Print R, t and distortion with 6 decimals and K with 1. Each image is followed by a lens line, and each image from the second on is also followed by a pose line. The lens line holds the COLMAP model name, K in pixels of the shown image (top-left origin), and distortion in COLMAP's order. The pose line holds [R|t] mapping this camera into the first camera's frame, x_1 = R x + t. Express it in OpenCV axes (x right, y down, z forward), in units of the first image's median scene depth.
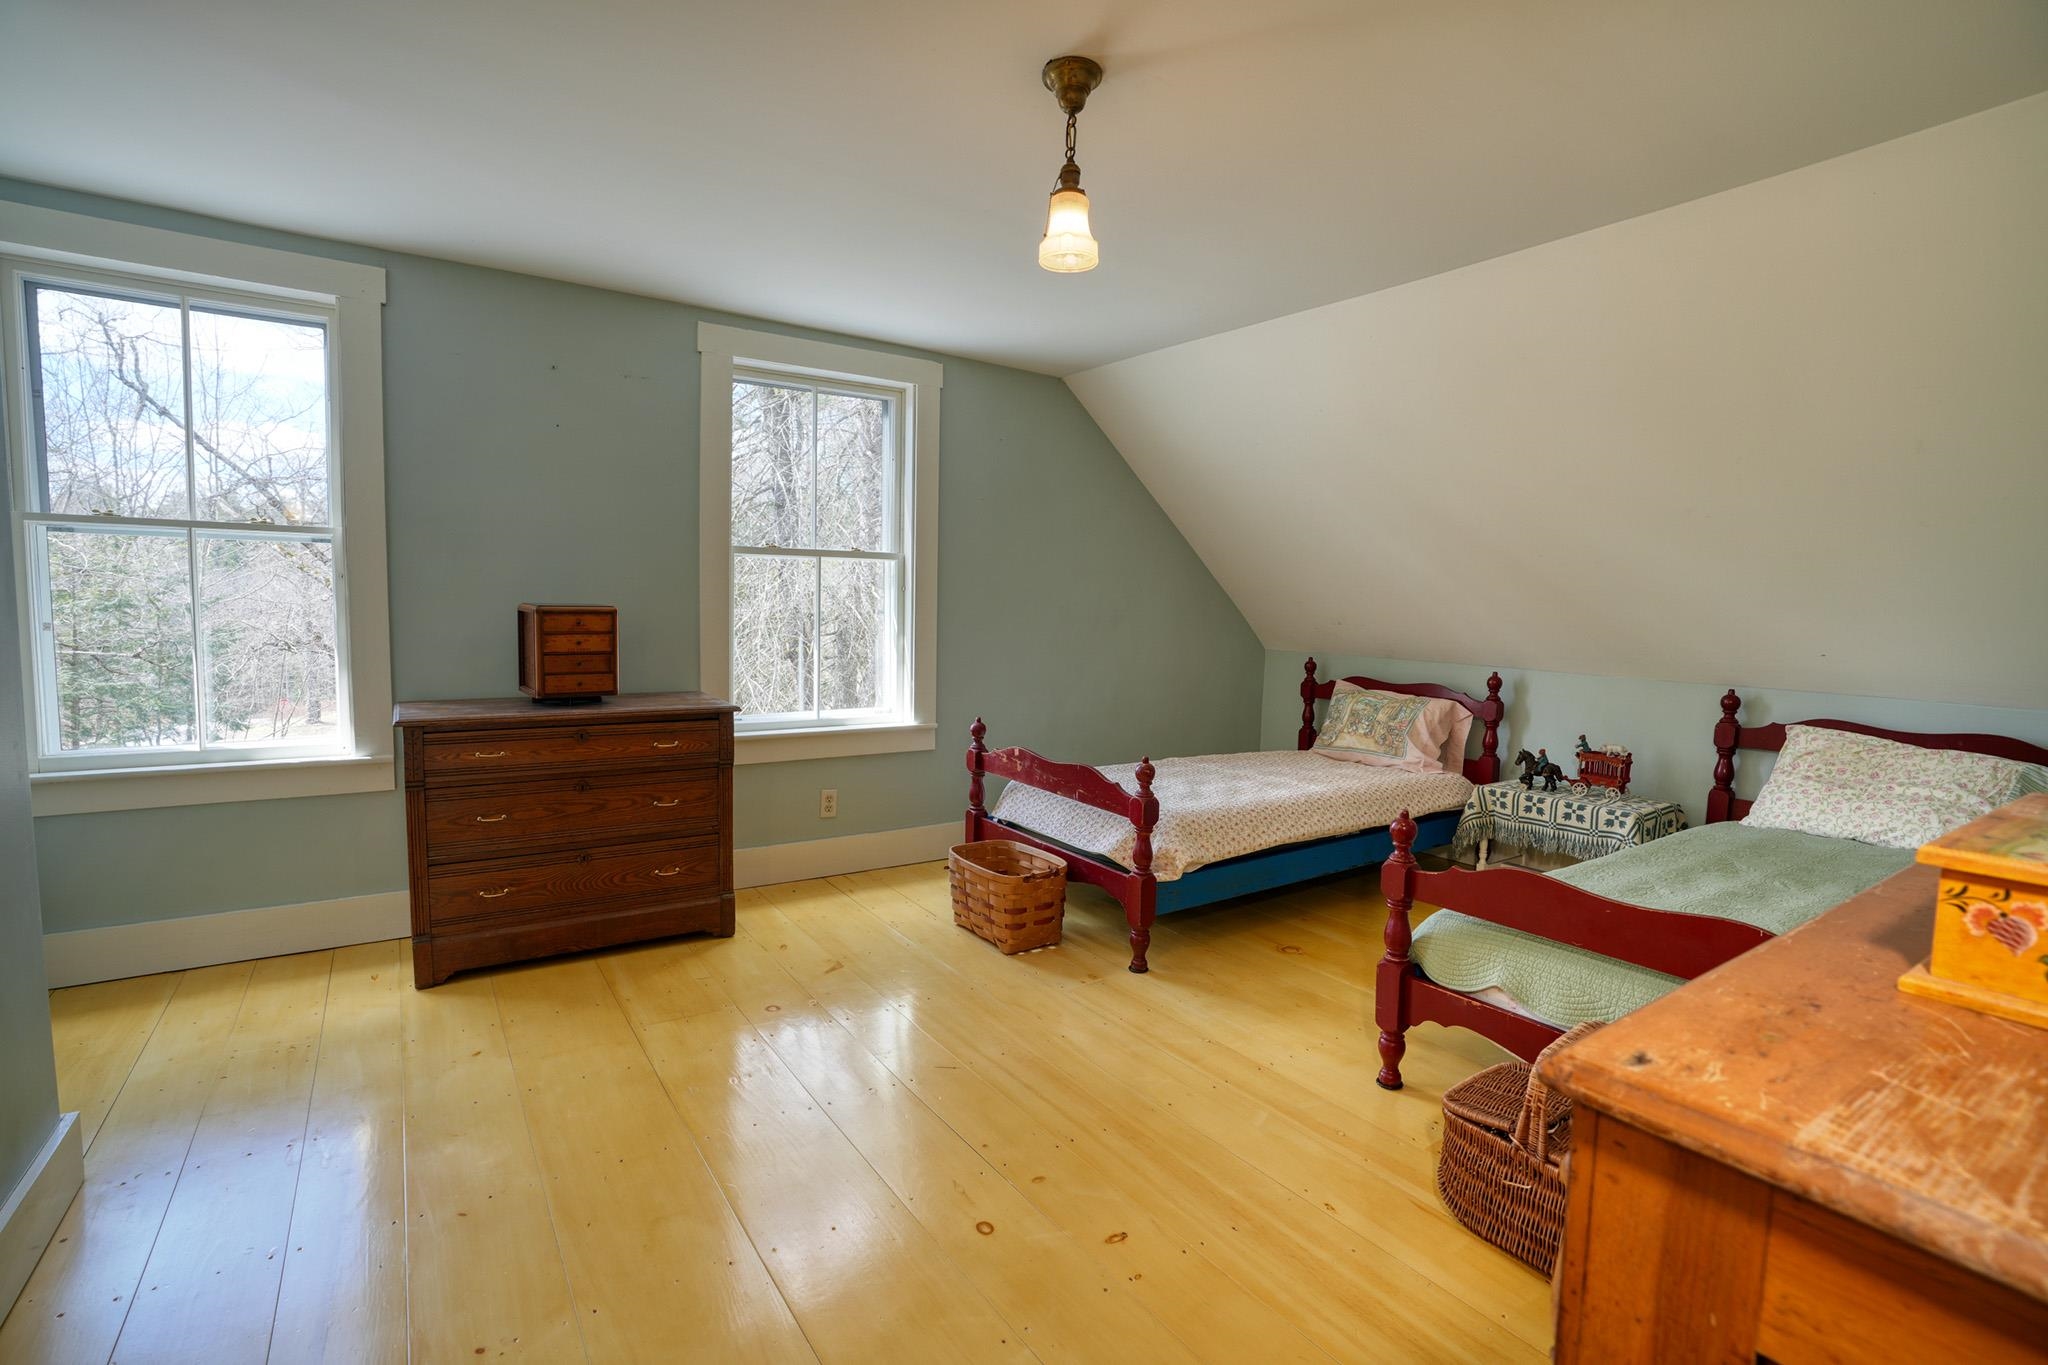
lens RADIAL K [[944.6, 0, 1005.9], [0, 944.6, 676.0], [0, 0, 1]] dist [-0.054442, 0.018792]
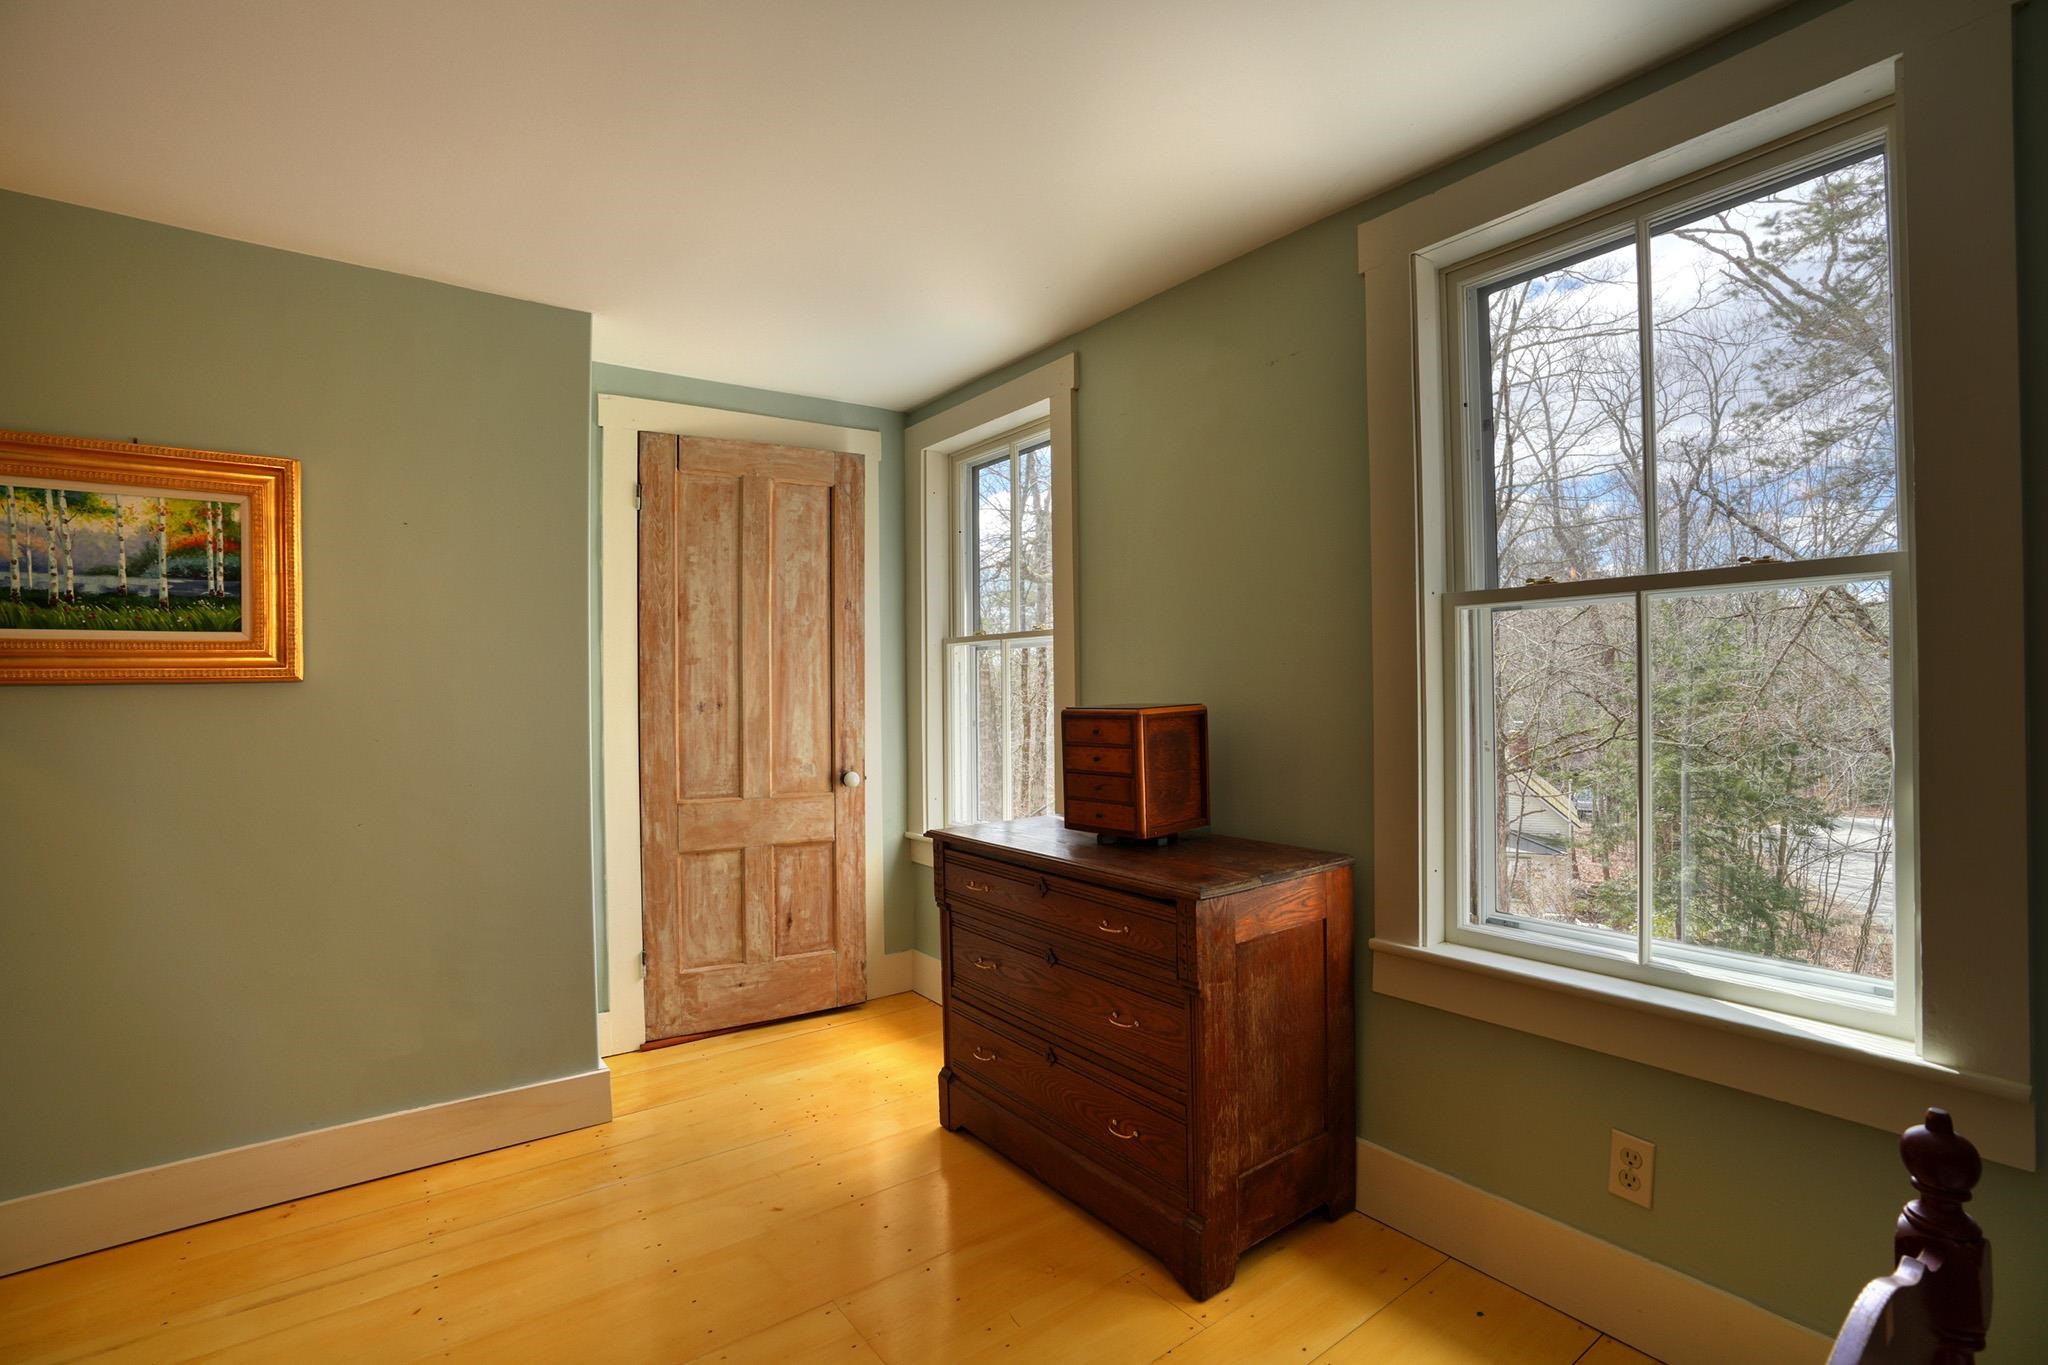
lens RADIAL K [[944.6, 0, 1038.3], [0, 944.6, 683.0], [0, 0, 1]] dist [-0.054442, 0.018792]
pose [[0.076654, -0.027053, -0.996691, 0.264851], [-0.065320, 0.997348, -0.032095, -0.065702], [0.994916, 0.067564, 0.074683, 0.870849]]
